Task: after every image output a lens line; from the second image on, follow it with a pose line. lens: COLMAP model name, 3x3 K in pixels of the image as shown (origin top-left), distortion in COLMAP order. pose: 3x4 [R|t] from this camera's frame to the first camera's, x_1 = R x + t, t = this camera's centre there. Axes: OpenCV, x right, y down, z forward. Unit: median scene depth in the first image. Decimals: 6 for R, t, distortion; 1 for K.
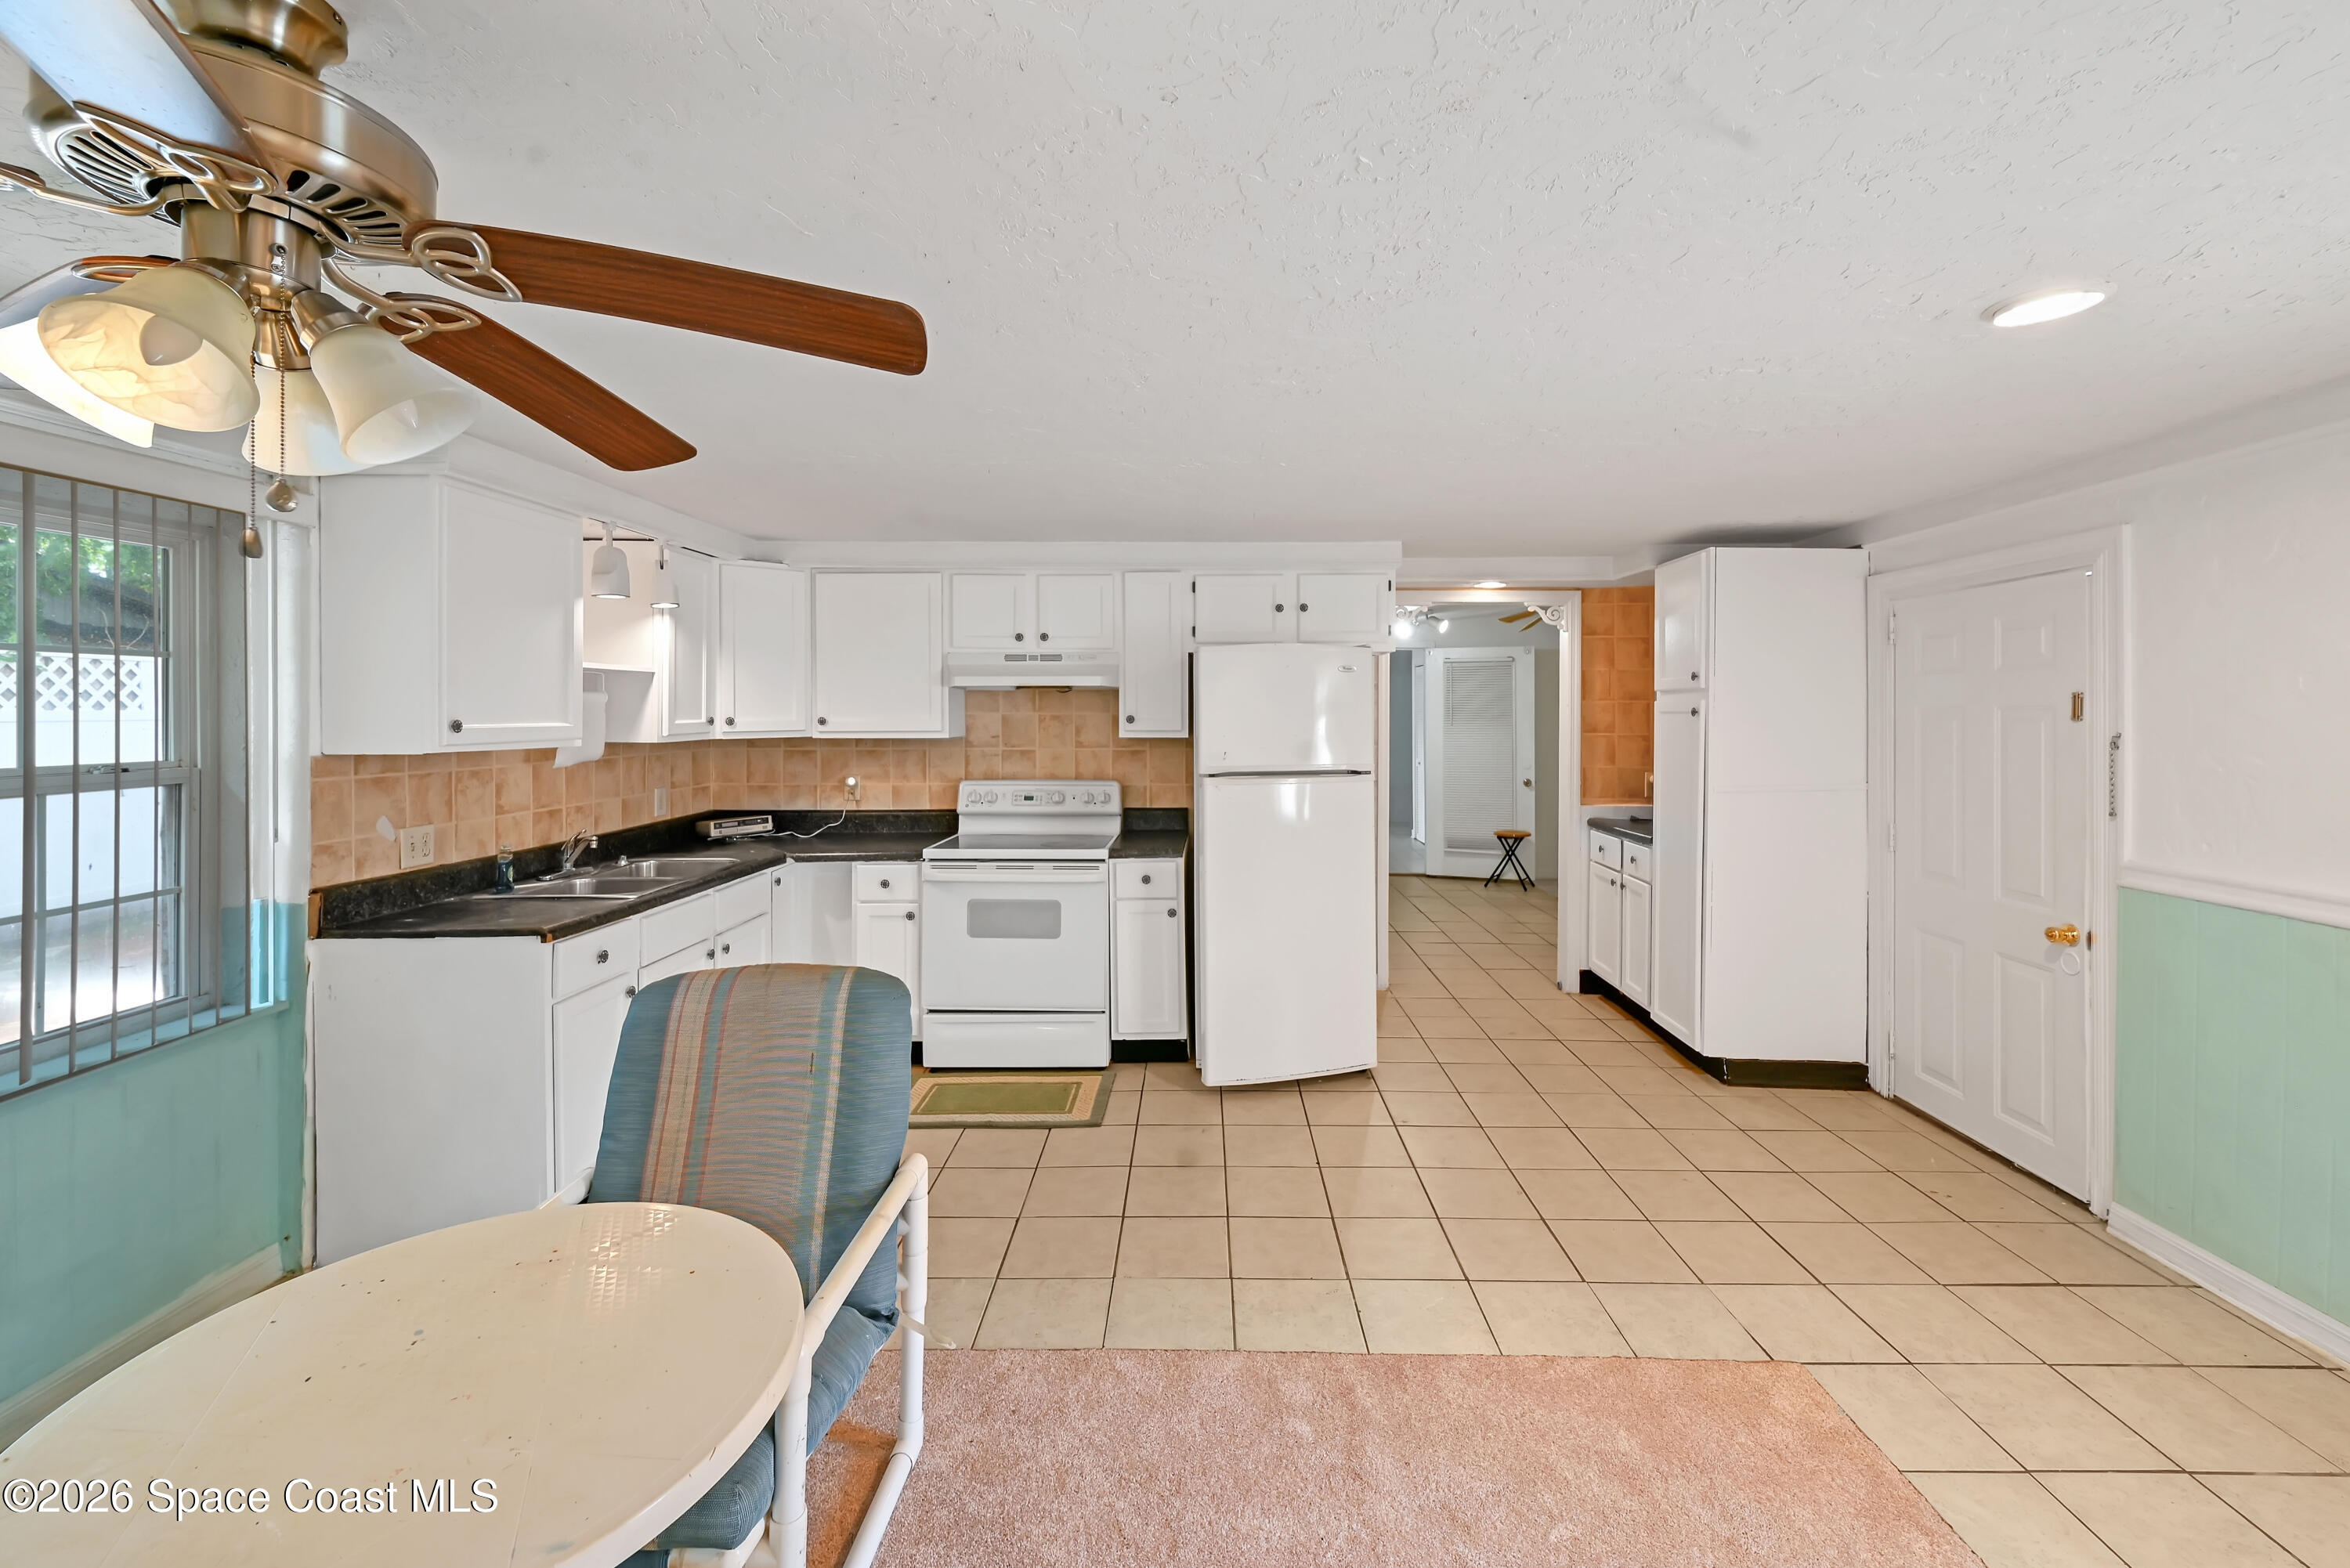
lens RADIAL K [[984.8, 0, 1194.4], [0, 984.8, 714.3], [0, 0, 1]] dist [0.000964, -0.000499]
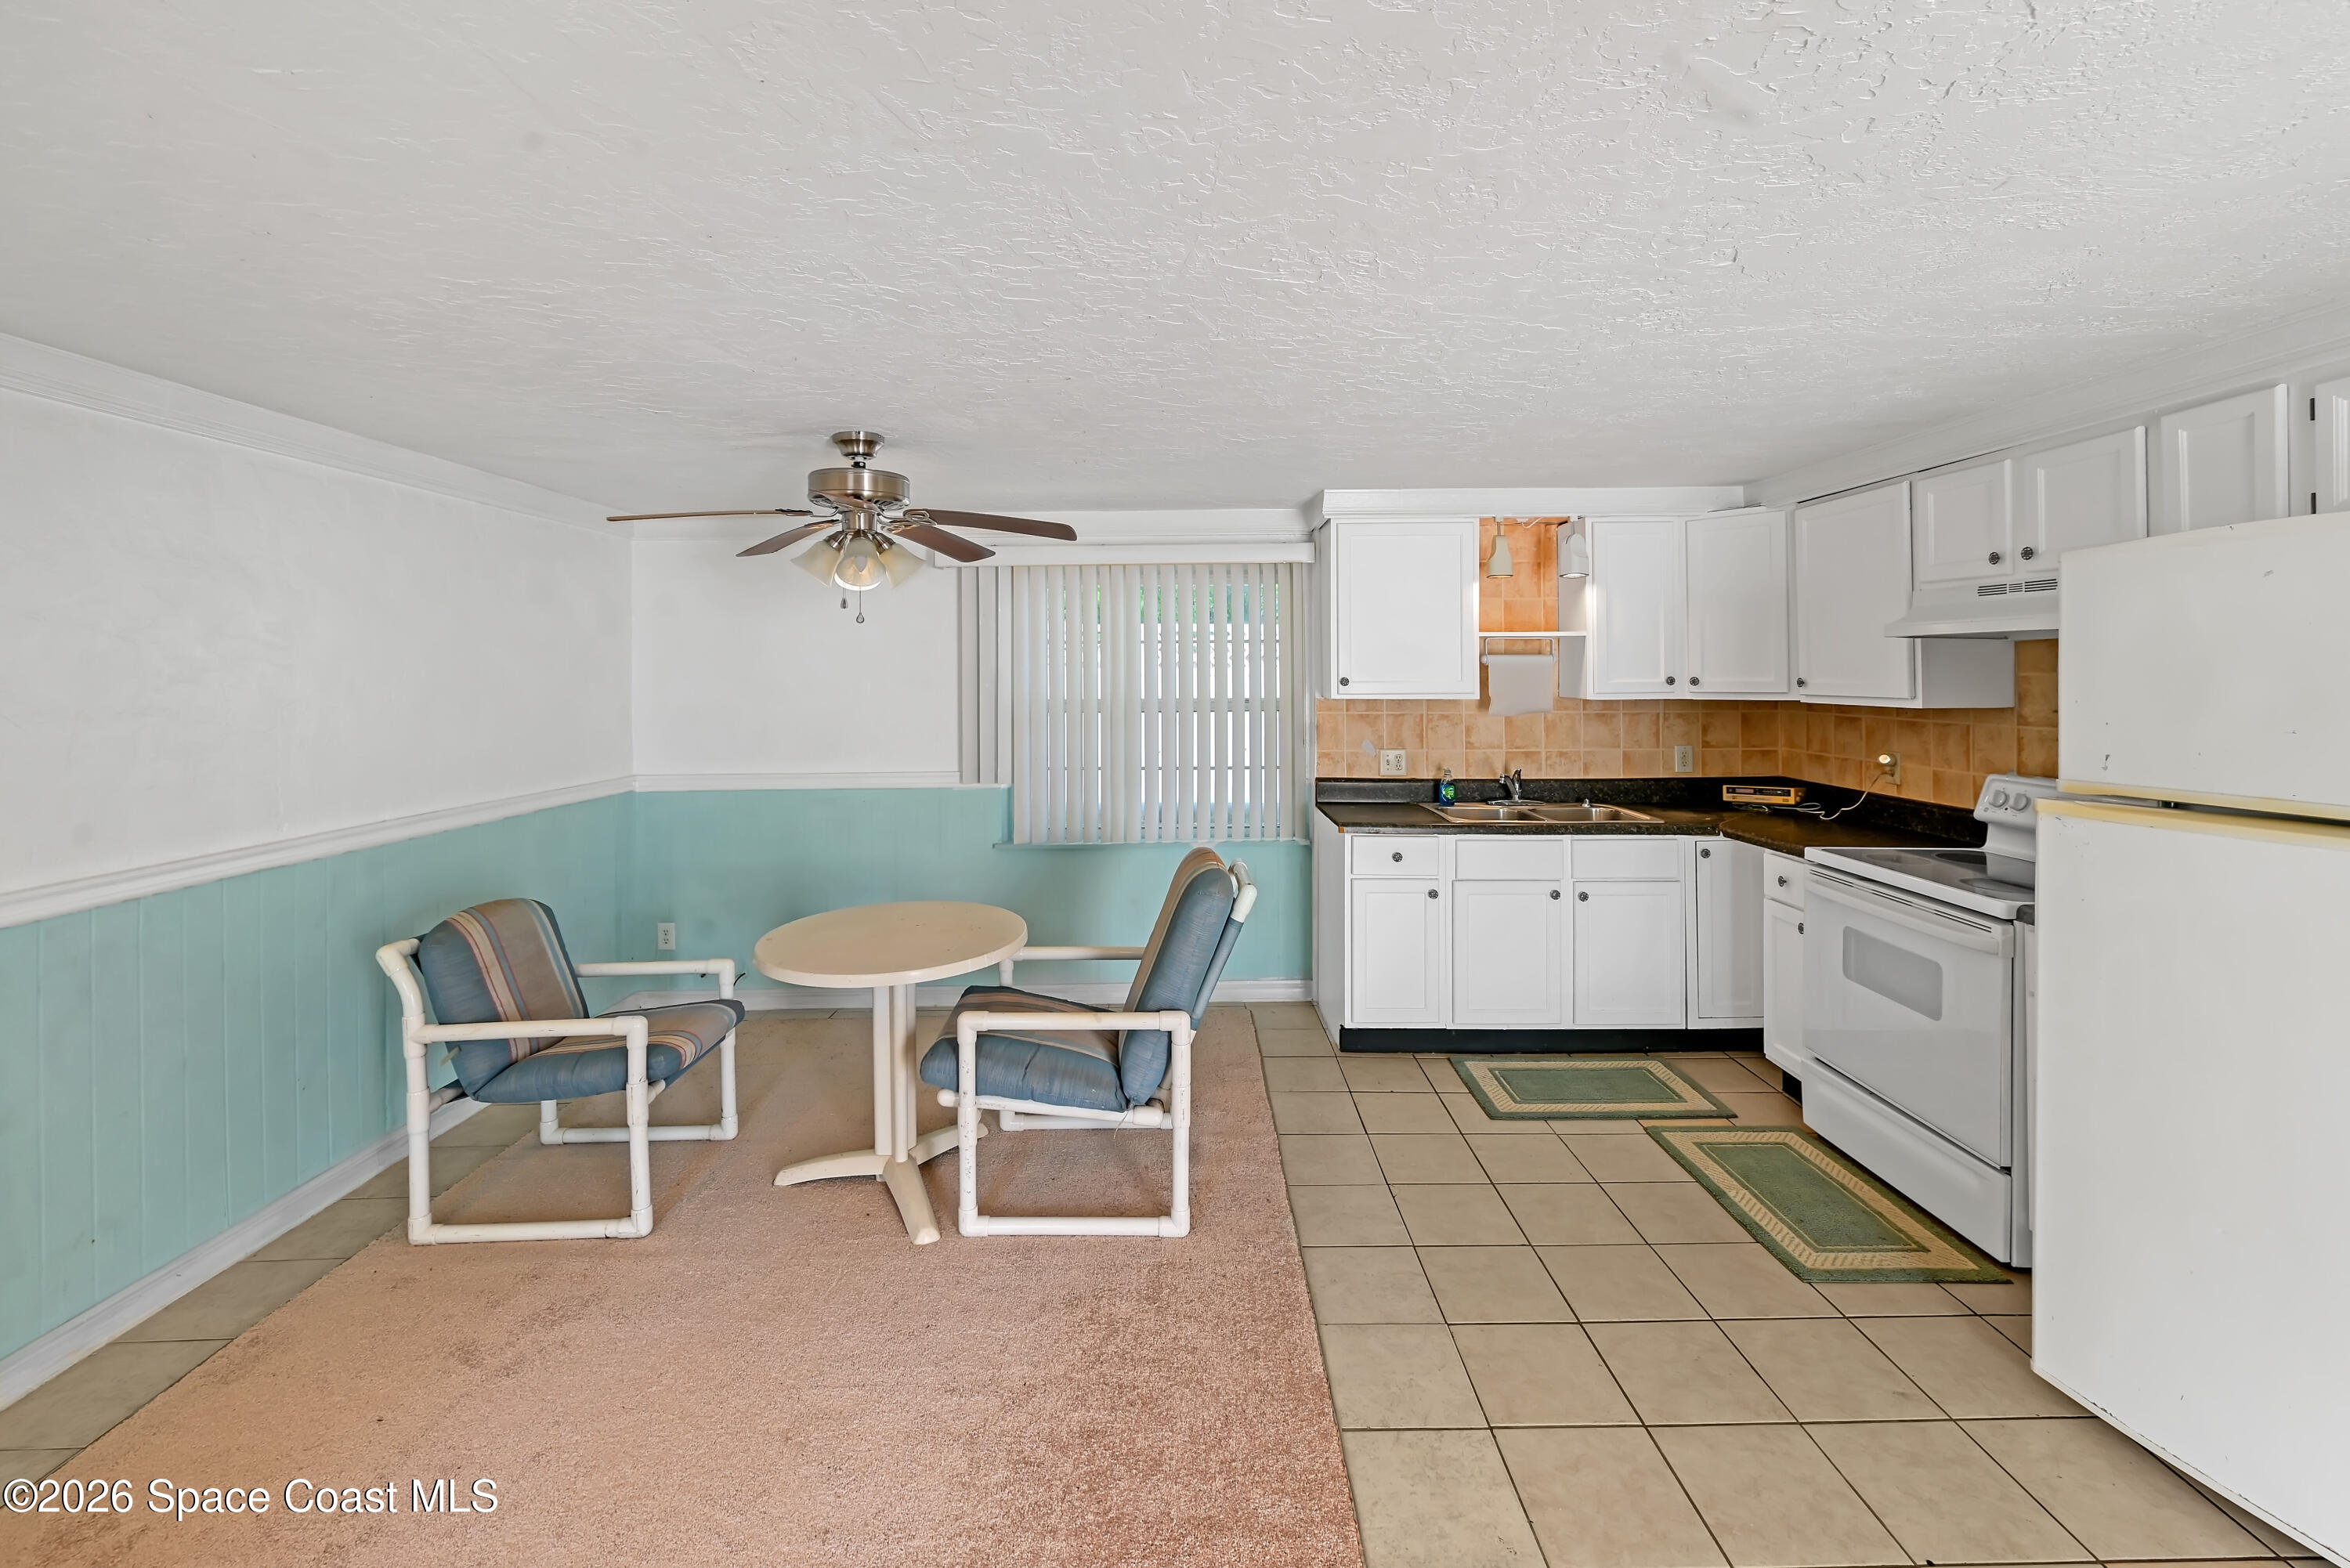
lens RADIAL K [[984.8, 0, 1156.9], [0, 984.8, 662.4], [0, 0, 1]] dist [0.000964, -0.000499]
pose [[-0.003962, -0.007379, -0.999965, 0.478414], [-0.001186, 0.999972, -0.007374, -0.003651], [0.999991, 0.001157, -0.003970, 0.449615]]
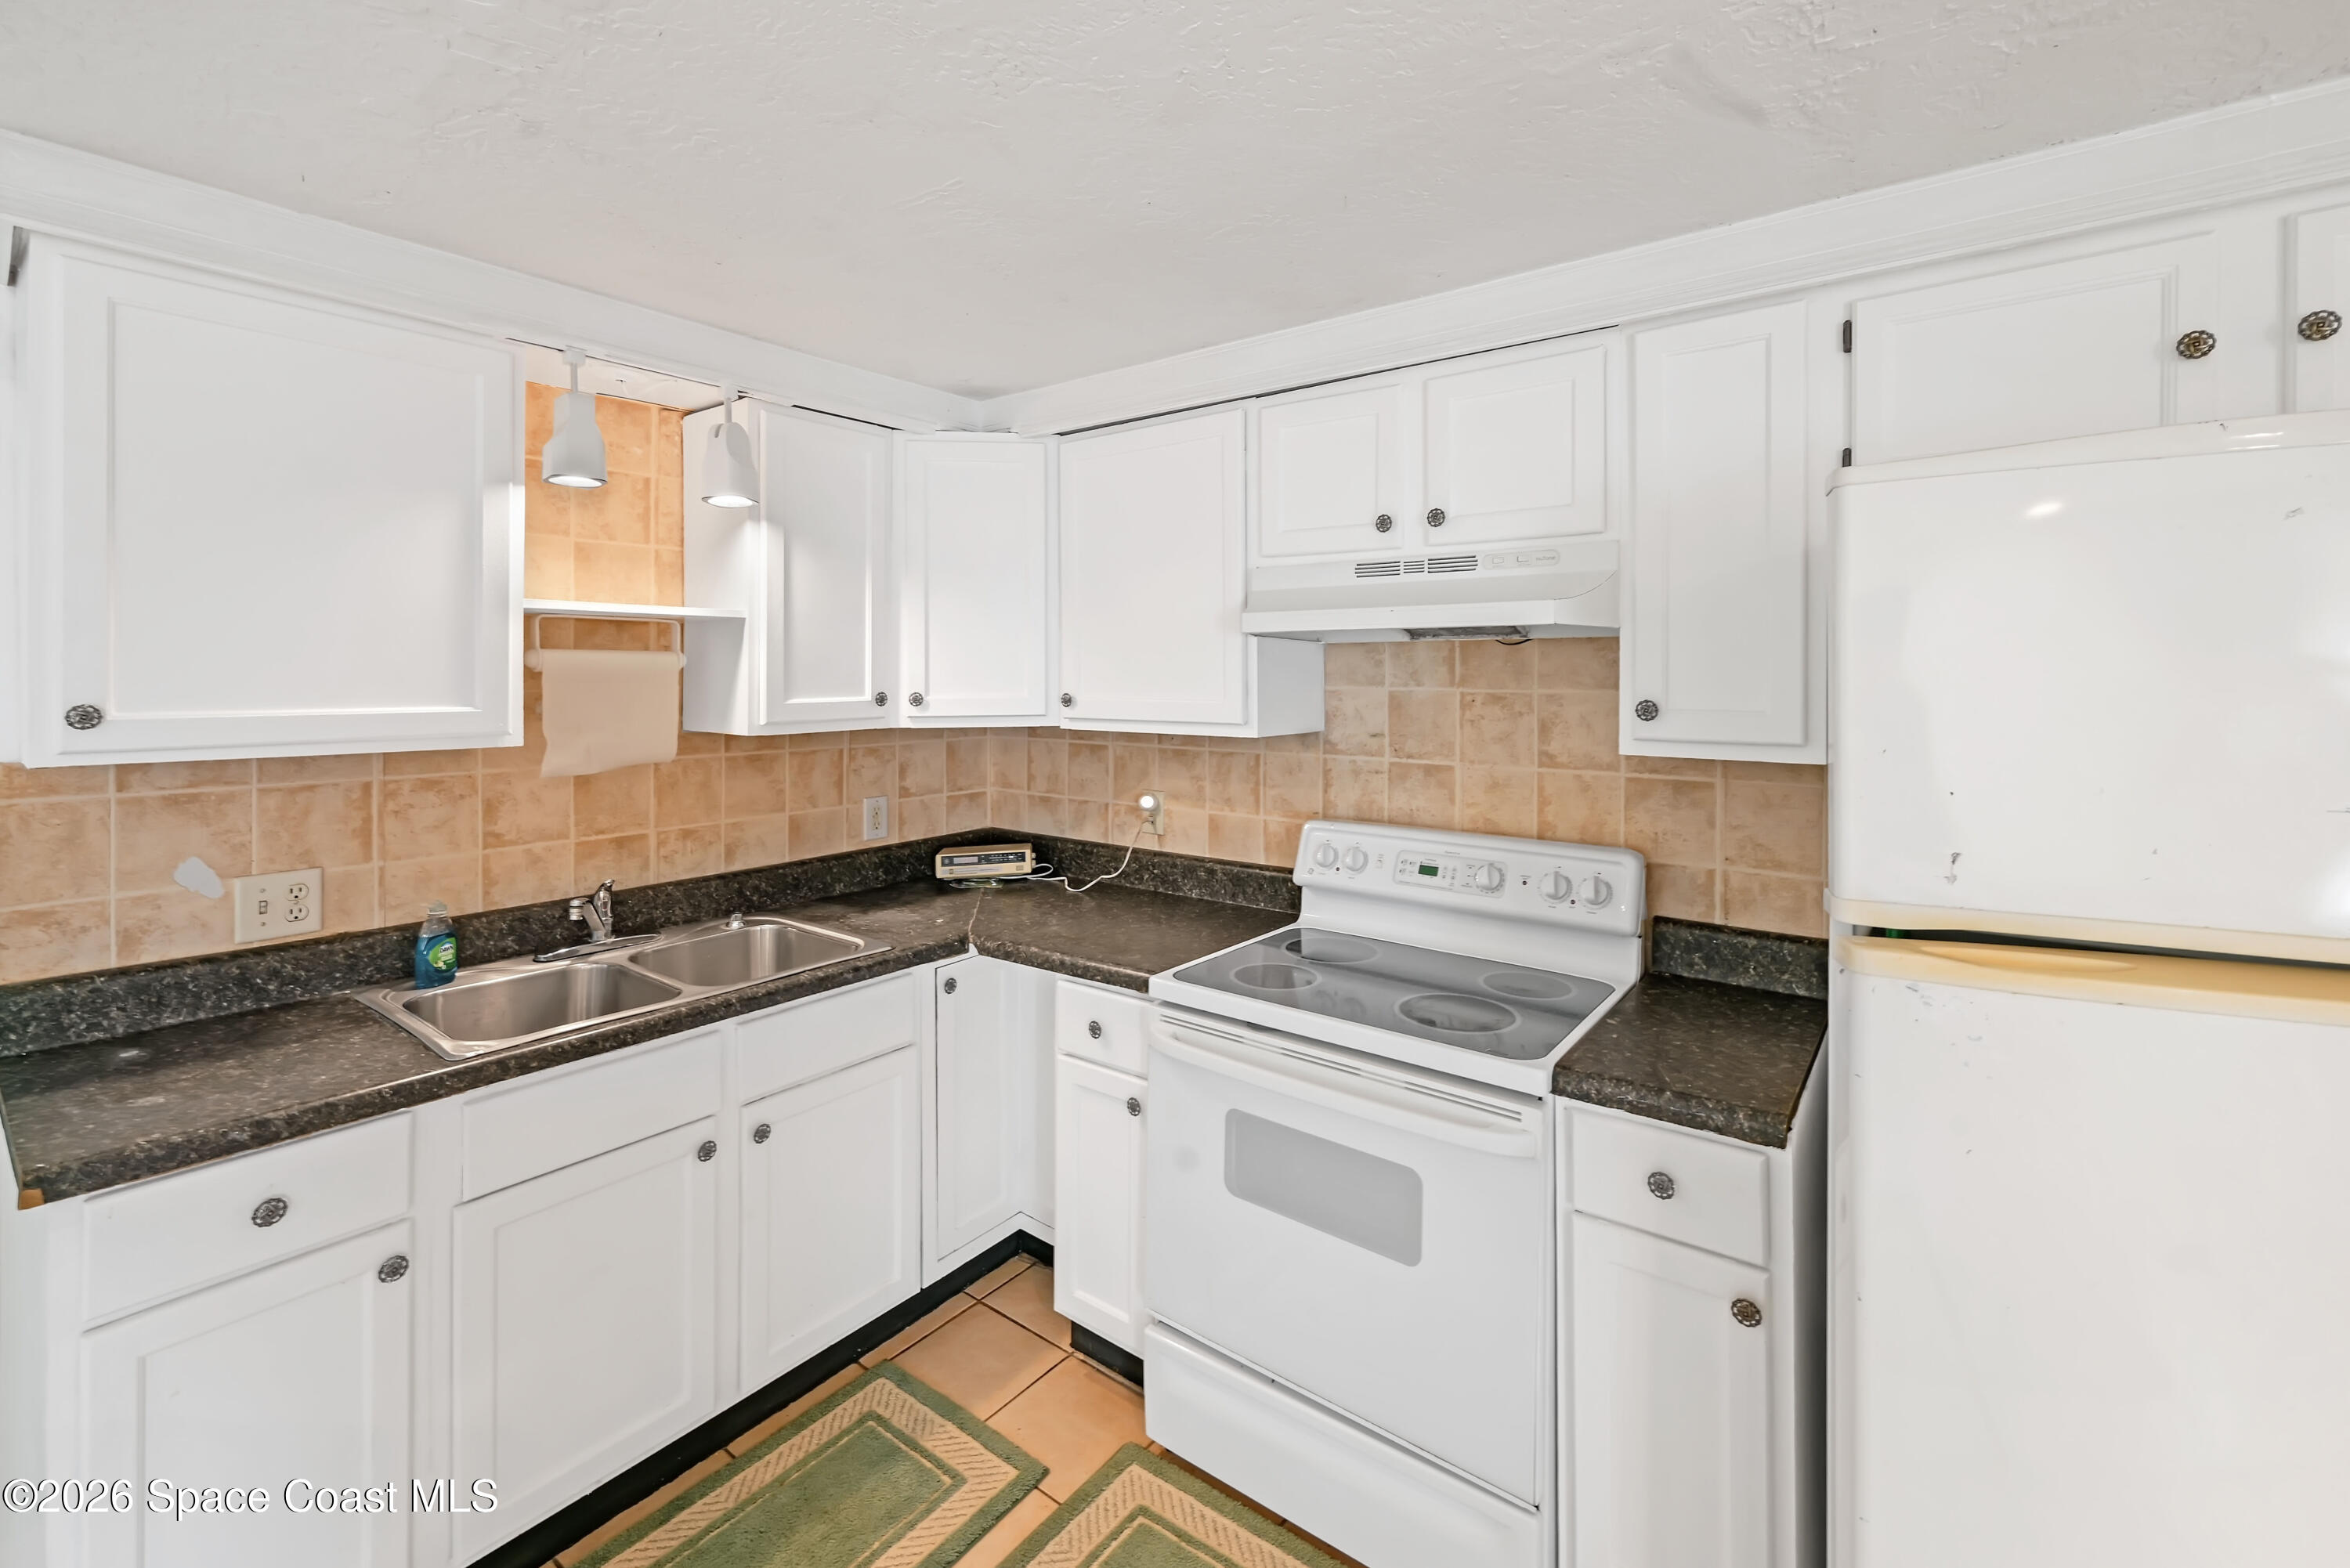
lens RADIAL K [[984.8, 0, 1182.8], [0, 984.8, 678.7], [0, 0, 1]] dist [0.000964, -0.000499]
pose [[0.803001, 0.003063, -0.595969, 0.018848], [-0.003728, 0.999993, 0.000116, -0.006167], [0.595966, 0.002129, 0.803007, 0.582010]]
